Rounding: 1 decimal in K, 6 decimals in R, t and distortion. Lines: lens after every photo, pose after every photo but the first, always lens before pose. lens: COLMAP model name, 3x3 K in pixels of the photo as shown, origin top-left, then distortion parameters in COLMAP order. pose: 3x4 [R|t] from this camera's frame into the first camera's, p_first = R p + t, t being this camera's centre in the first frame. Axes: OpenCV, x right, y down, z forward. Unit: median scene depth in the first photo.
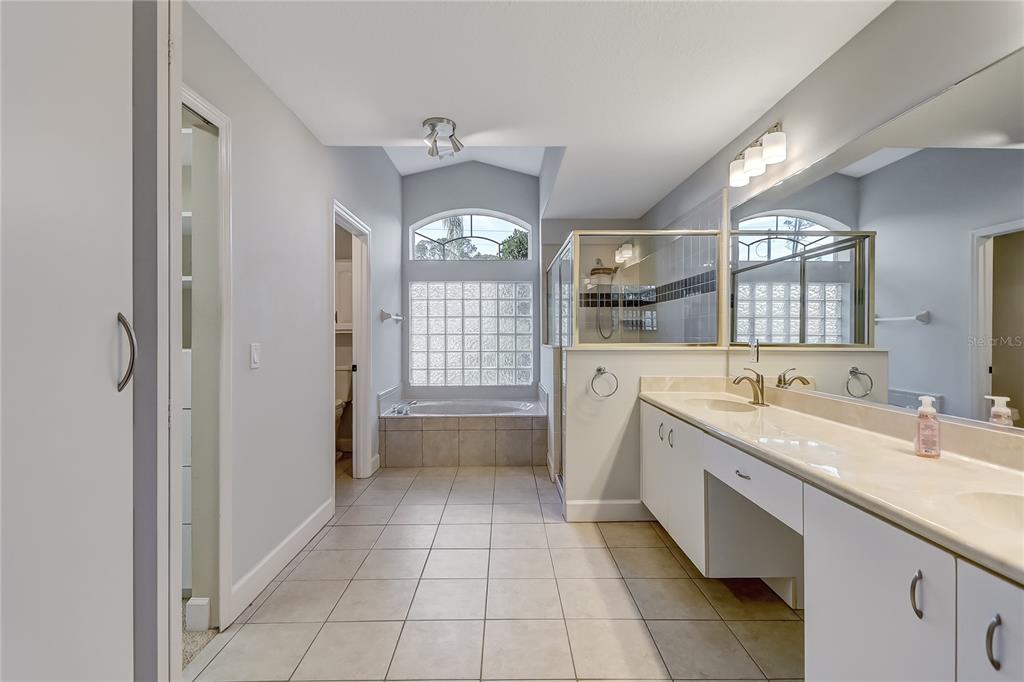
lens RADIAL K [[469.4, 0, 510.2], [0, 469.4, 335.6], [0, 0, 1]] dist [0.015033, -0.009129]
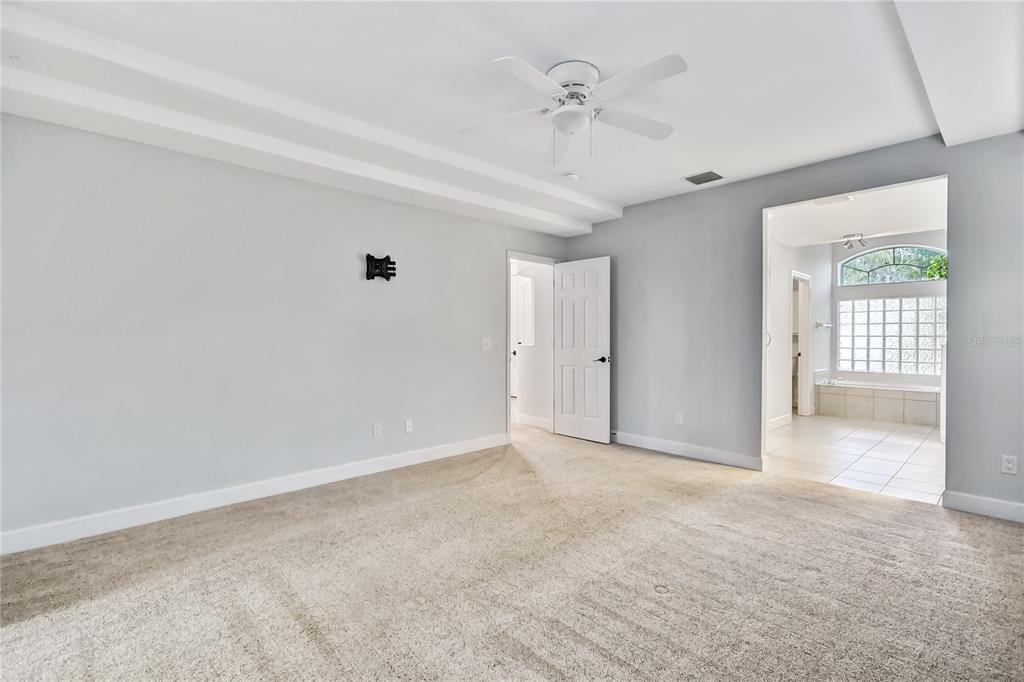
lens RADIAL K [[469.4, 0, 506.4], [0, 469.4, 339.6], [0, 0, 1]] dist [0.015033, -0.009129]
pose [[0.671233, 0.008097, -0.741202, 0.257320], [-0.007088, 0.999965, 0.004504, 0.012204], [0.741212, 0.002231, 0.671267, -1.059718]]
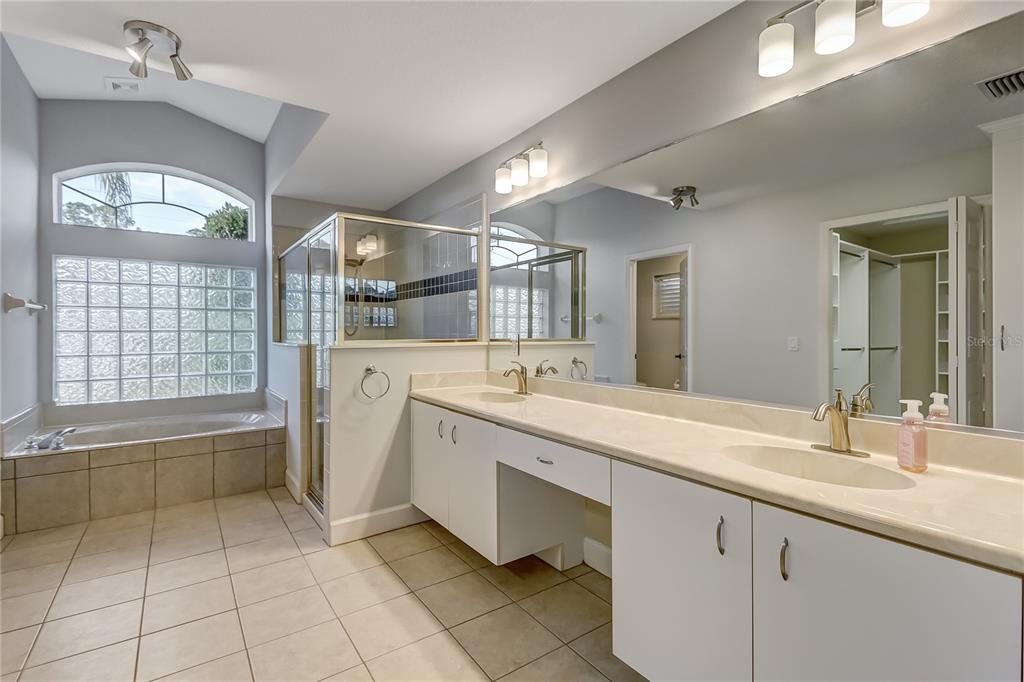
lens RADIAL K [[469.4, 0, 512.4], [0, 469.4, 333.0], [0, 0, 1]] dist [0.015033, -0.009129]
pose [[0.823100, -0.002698, 0.567890, -0.072947], [0.003292, 0.999995, -0.000021, 0.002661], [-0.567887, 0.001886, 0.823105, 0.070701]]
